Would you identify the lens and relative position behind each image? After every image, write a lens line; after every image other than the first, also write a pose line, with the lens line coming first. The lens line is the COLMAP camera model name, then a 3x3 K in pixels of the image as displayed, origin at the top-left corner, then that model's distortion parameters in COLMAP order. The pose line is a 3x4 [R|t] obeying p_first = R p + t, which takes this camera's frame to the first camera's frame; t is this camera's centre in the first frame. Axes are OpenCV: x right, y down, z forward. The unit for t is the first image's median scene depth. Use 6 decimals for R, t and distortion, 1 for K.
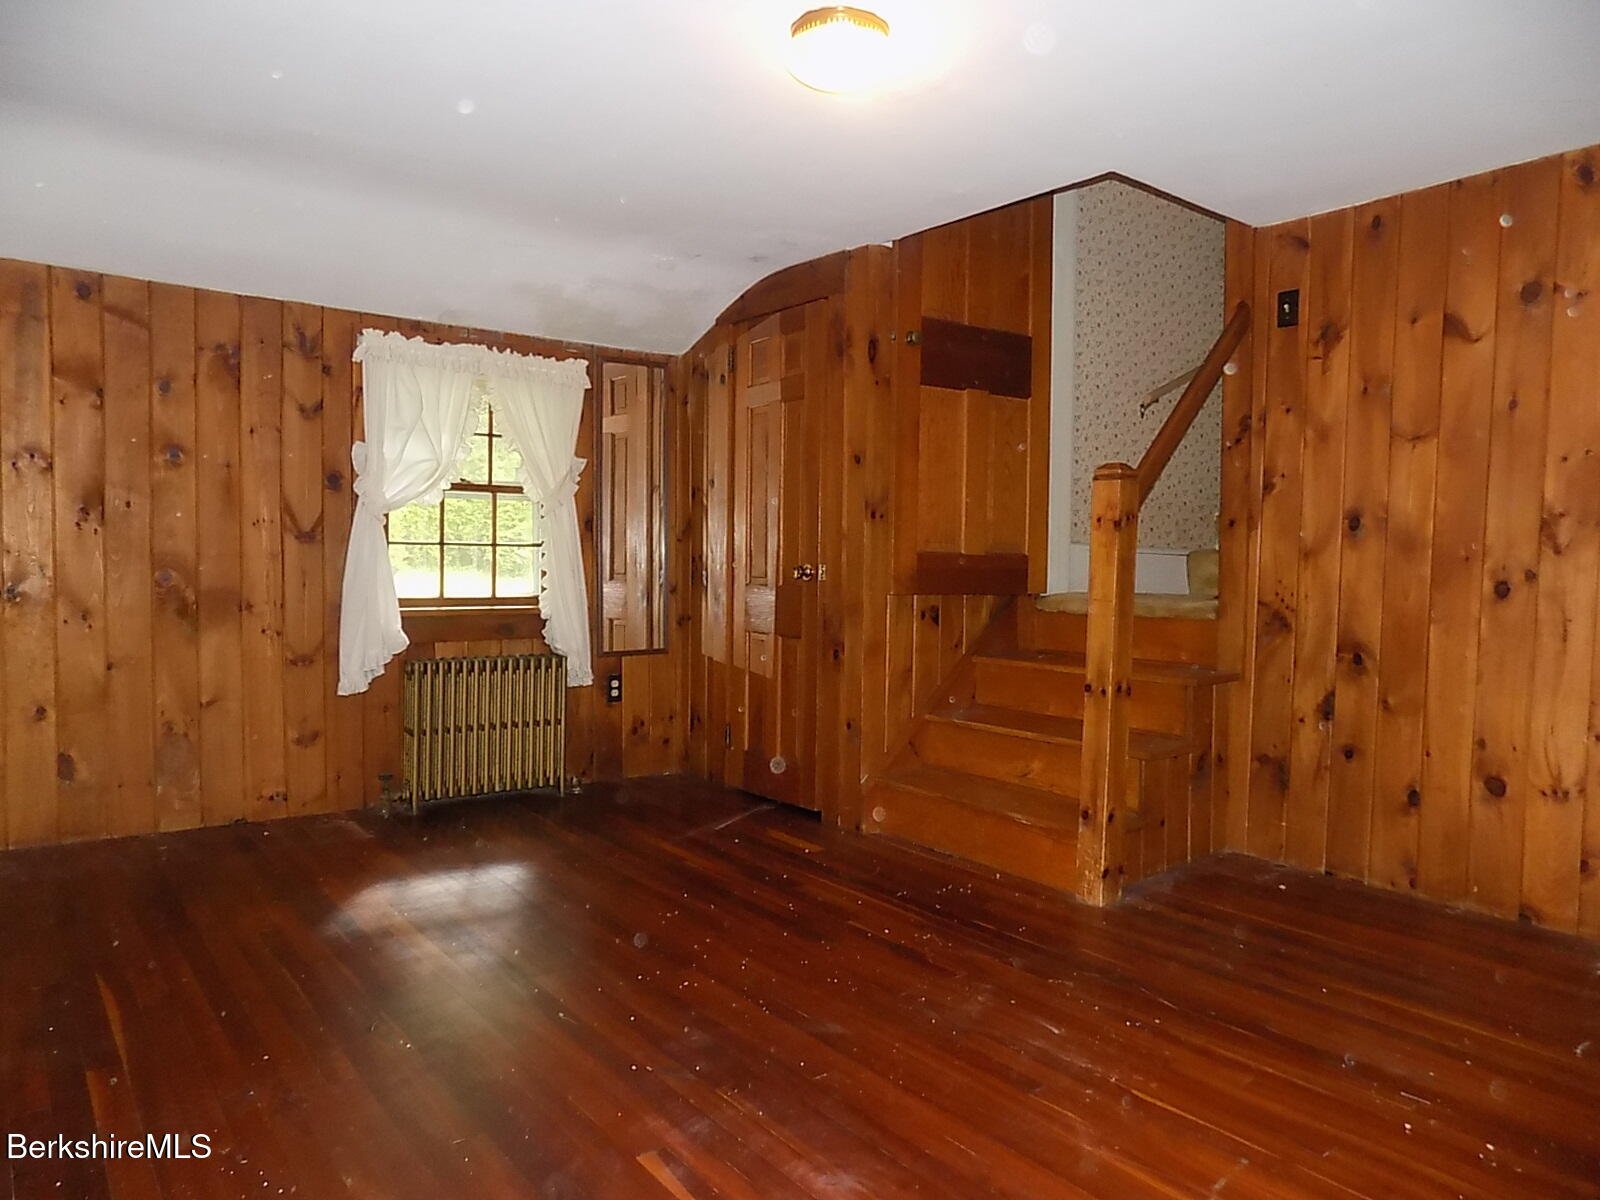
lens RADIAL K [[1081.4, 0, 803.2], [0, 1081.4, 598.6], [0, 0, 1]] dist [-0.069090, 0.069512]
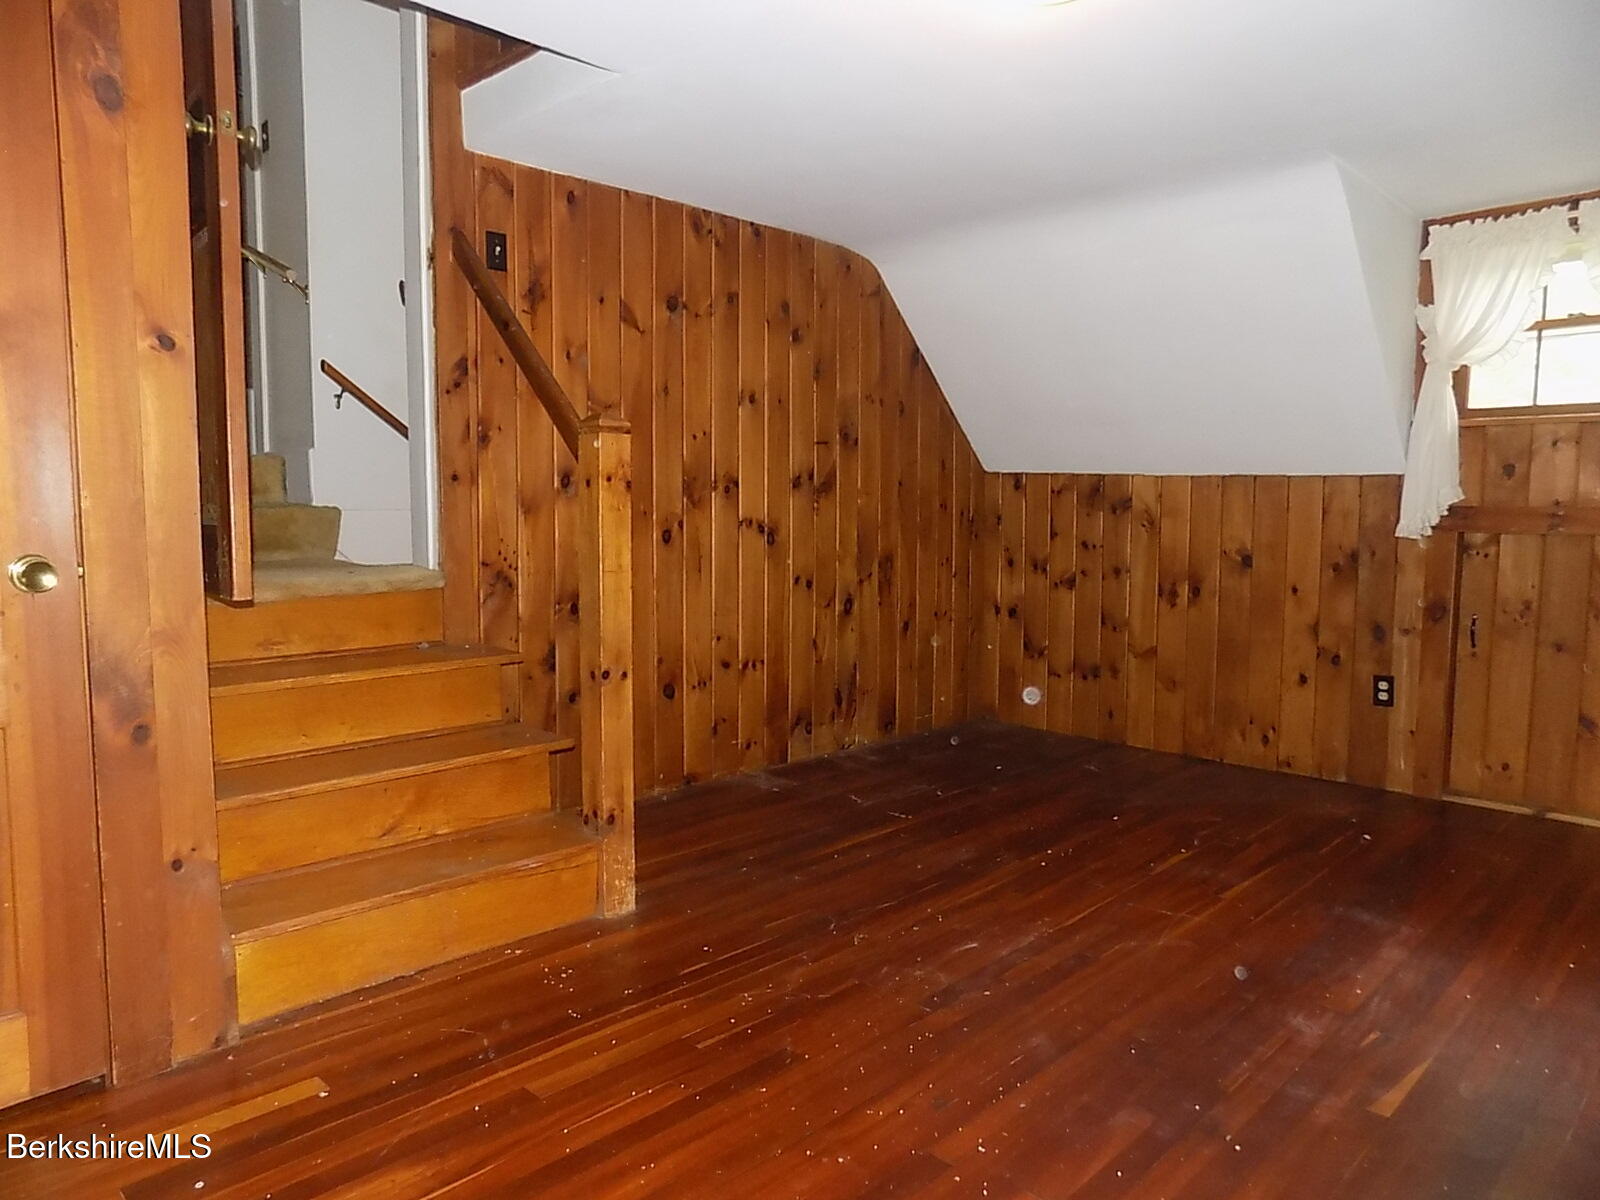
lens RADIAL K [[1081.4, 0, 799.1], [0, 1081.4, 598.0], [0, 0, 1]] dist [-0.069090, 0.069512]
pose [[-0.131414, -0.107297, 0.985504, -0.548938], [0.030586, 0.993213, 0.112215, -0.064830], [-0.990856, 0.044890, -0.127241, 0.870261]]
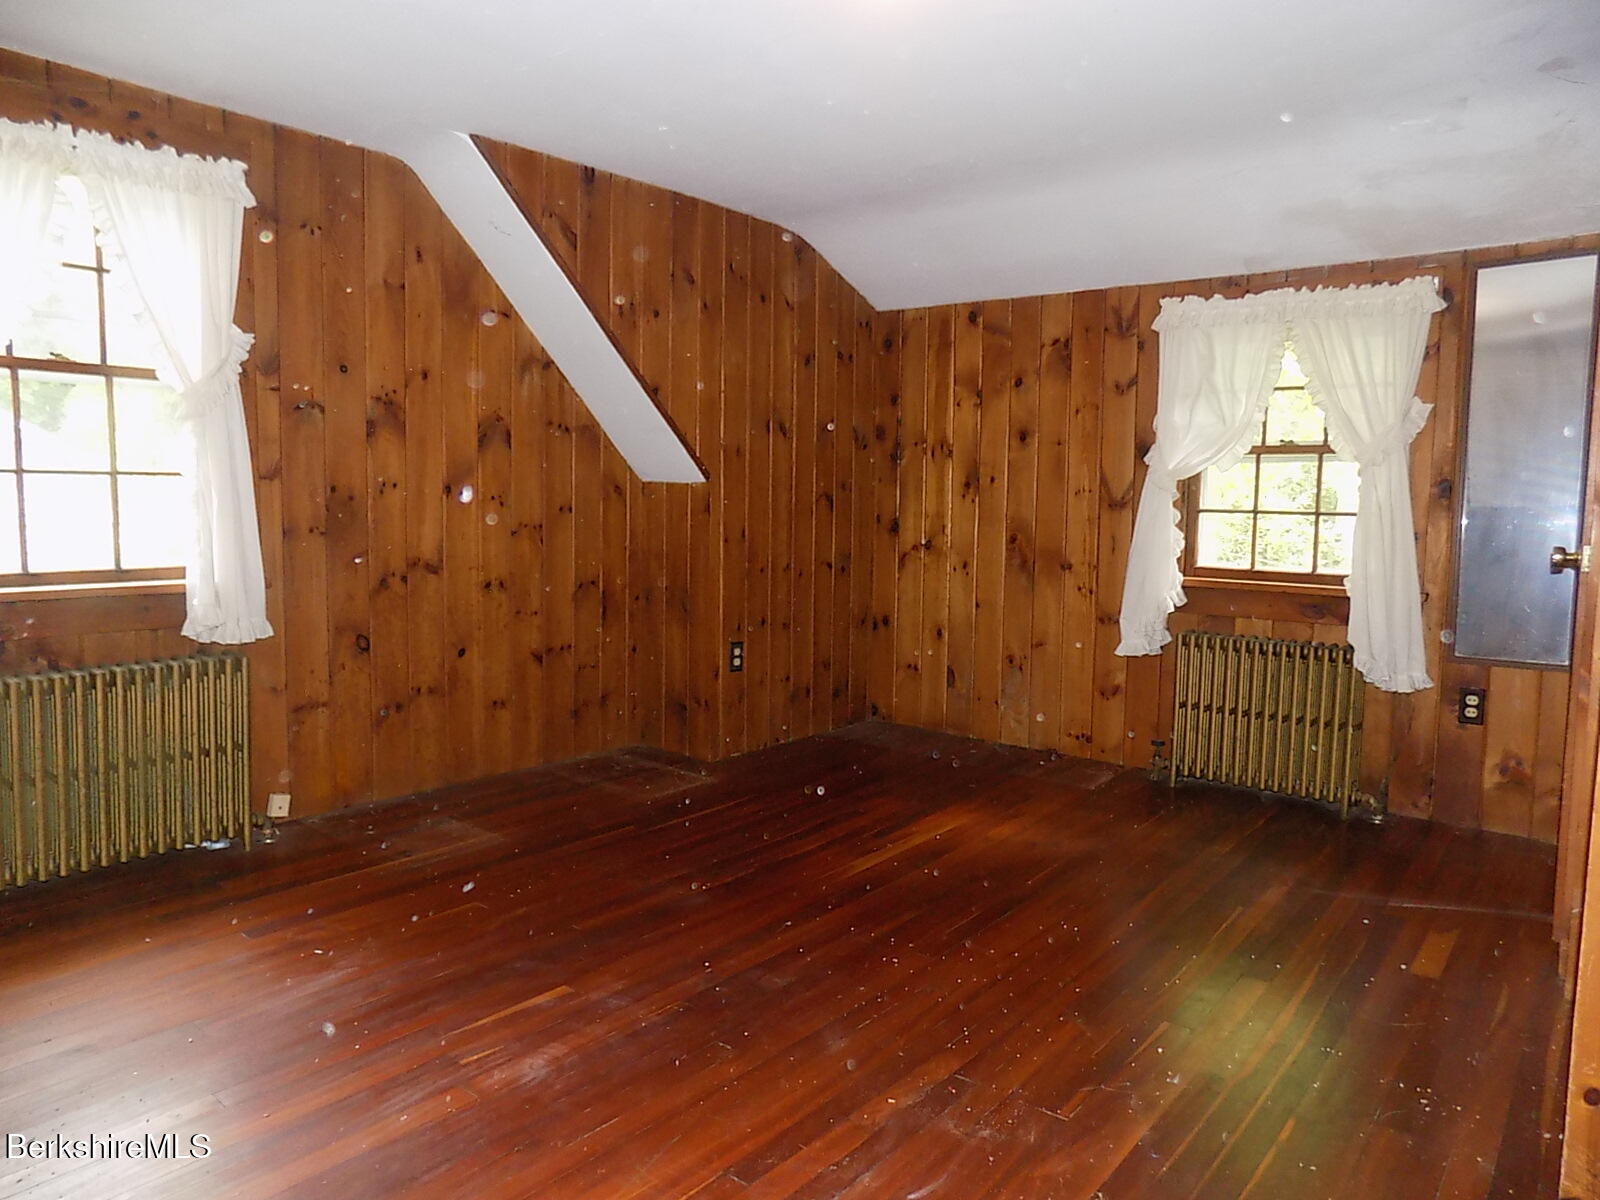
lens RADIAL K [[1081.4, 0, 798.4], [0, 1081.4, 600.1], [0, 0, 1]] dist [-0.069090, 0.069512]
pose [[0.223196, 0.080300, -0.971461, 0.581592], [-0.051497, 0.996181, 0.070512, -0.024752], [0.973412, 0.034289, 0.226478, 0.496288]]
